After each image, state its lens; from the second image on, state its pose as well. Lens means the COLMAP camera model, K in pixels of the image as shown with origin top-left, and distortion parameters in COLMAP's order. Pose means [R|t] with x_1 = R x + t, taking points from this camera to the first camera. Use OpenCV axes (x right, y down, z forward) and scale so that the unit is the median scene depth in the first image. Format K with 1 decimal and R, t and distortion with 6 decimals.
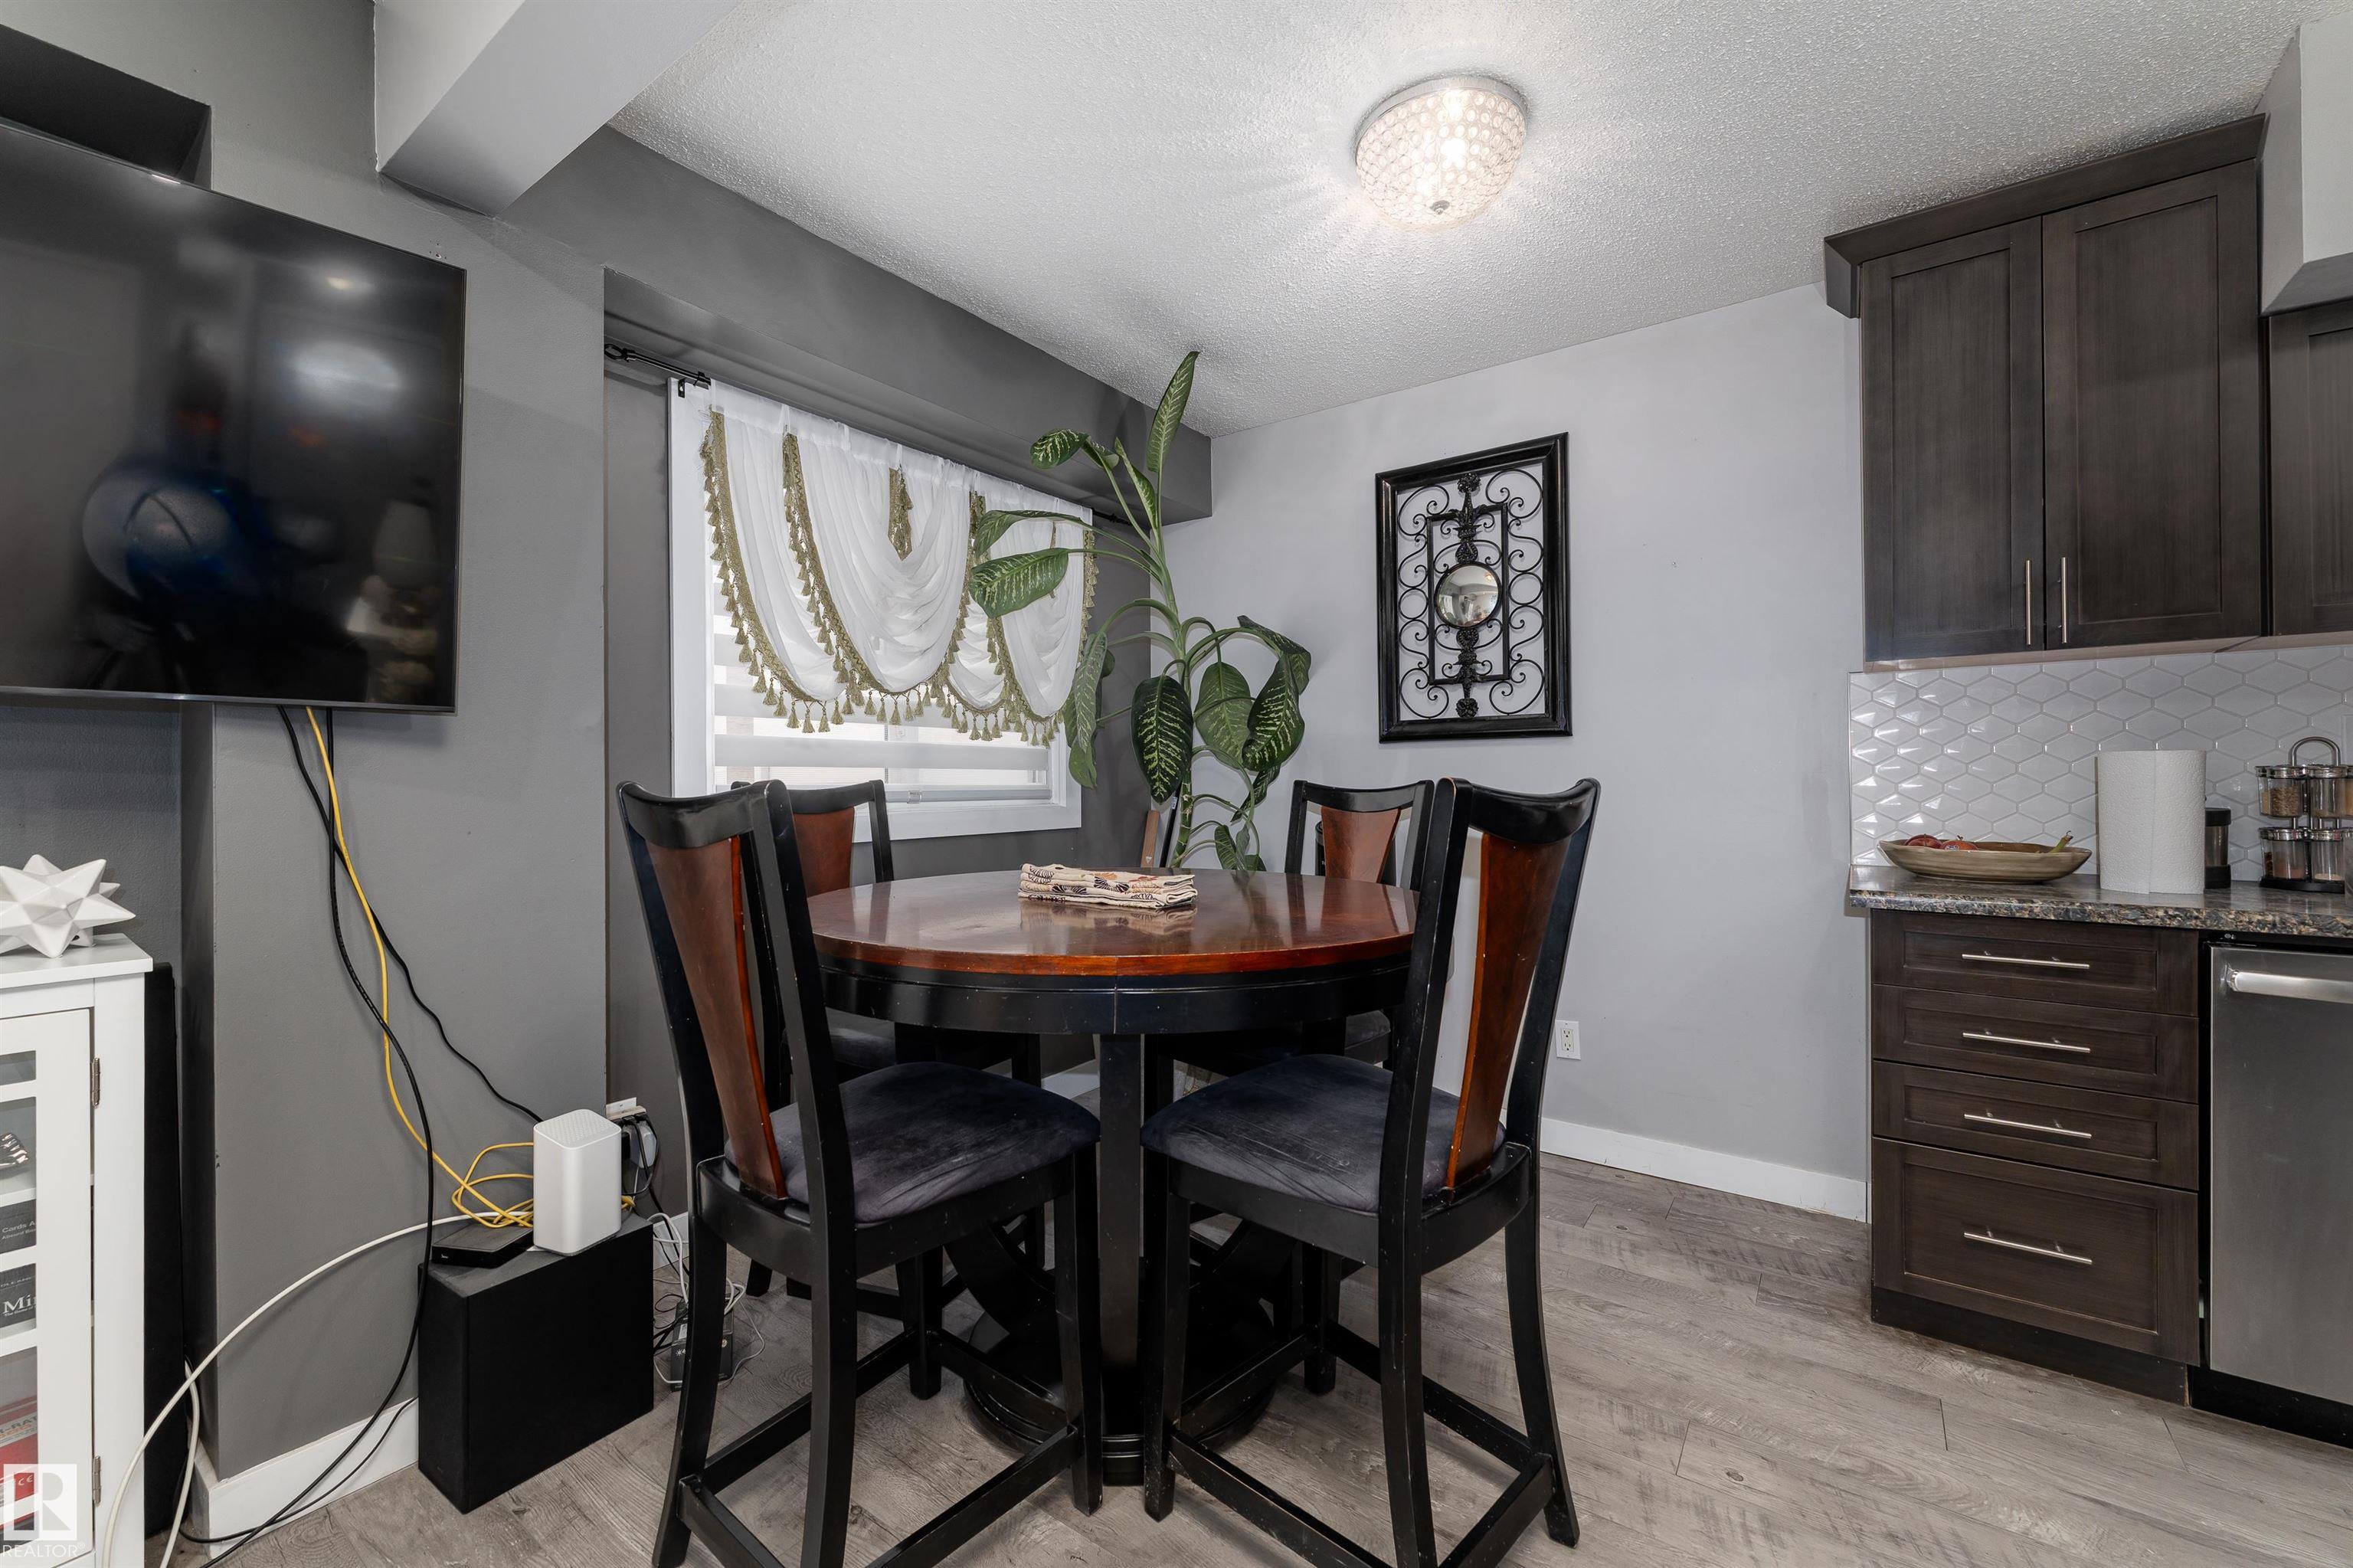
lens RADIAL K [[956.2, 0, 1168.4], [0, 956.2, 777.4], [0, 0, 1]] dist [0.005115, -0.000488]
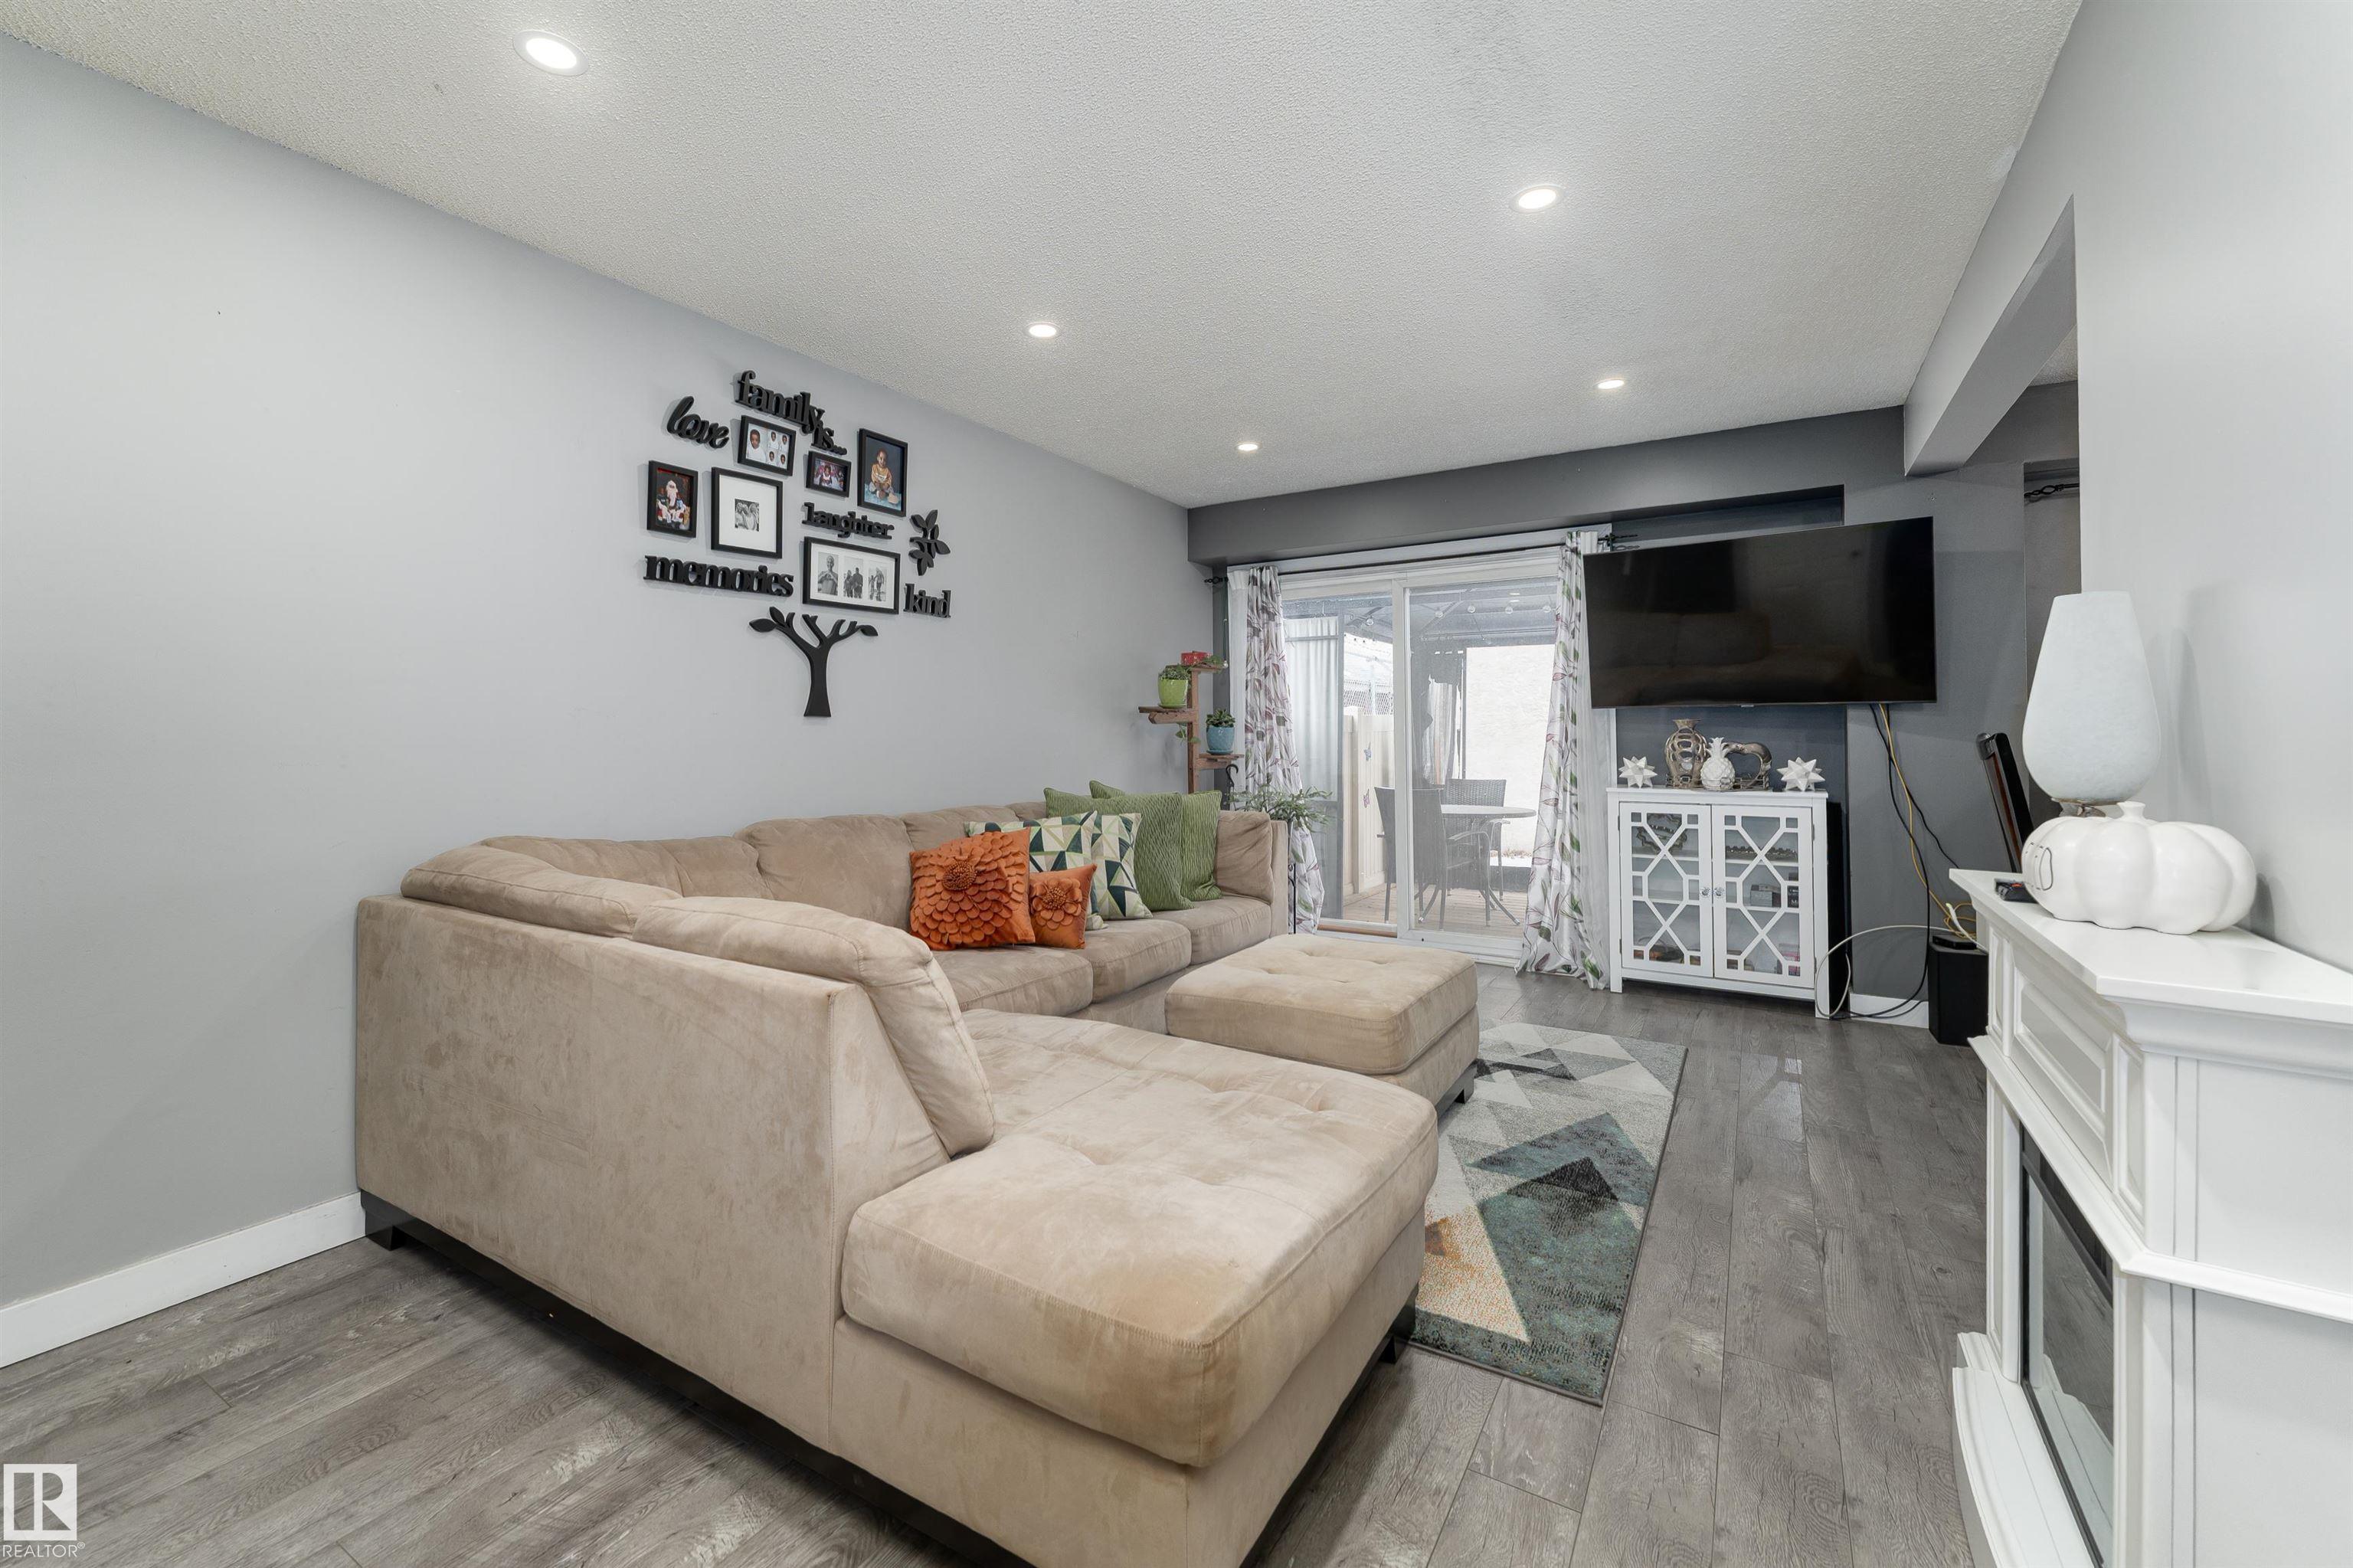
lens RADIAL K [[987.7, 0, 1140.0], [0, 987.7, 721.0], [0, 0, 1]] dist [-0.003264, -0.000382]
pose [[0.069036, -0.018888, -0.997435, 0.981156], [0.001074, 0.999822, -0.018859, 0.013827], [0.997614, 0.000231, 0.069044, -0.706868]]
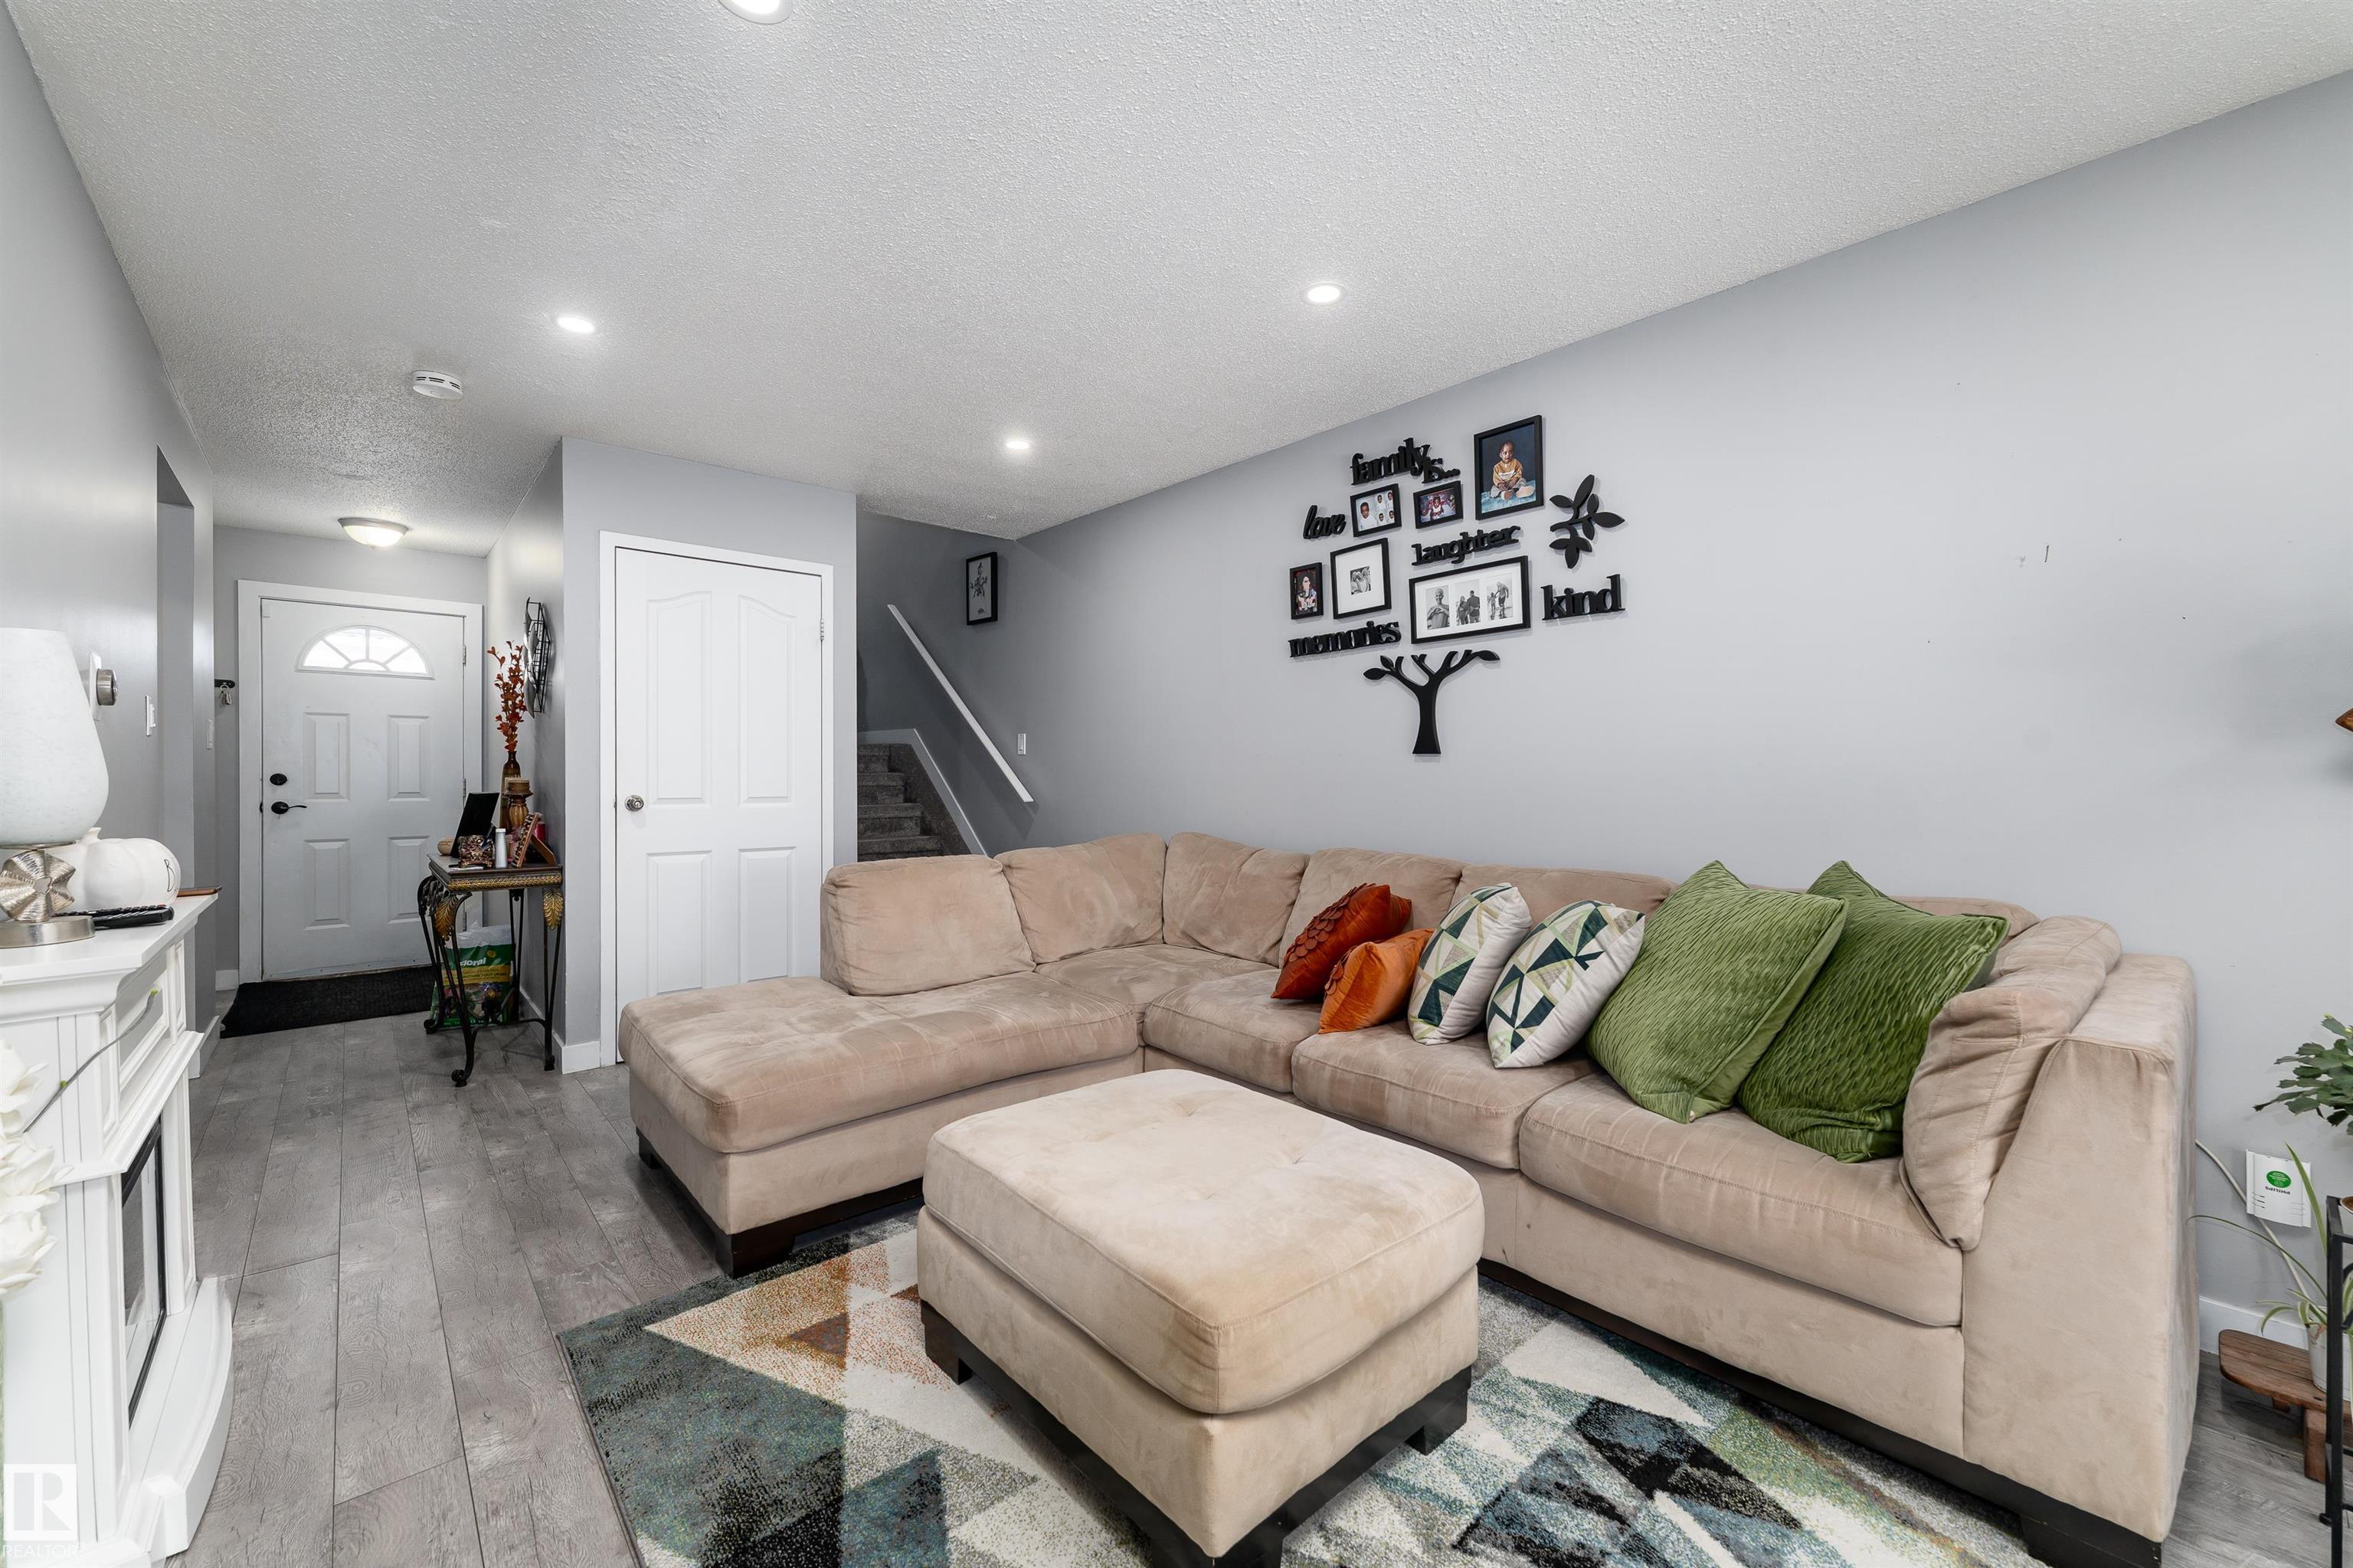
lens RADIAL K [[956.2, 0, 1177.1], [0, 956.2, 781.6], [0, 0, 1]] dist [0.005115, -0.000488]
pose [[-0.974165, -0.001999, 0.225827, -0.383522], [0.001028, 0.999911, 0.013287, 0.002296], [-0.225833, 0.013176, -0.974077, 0.326714]]
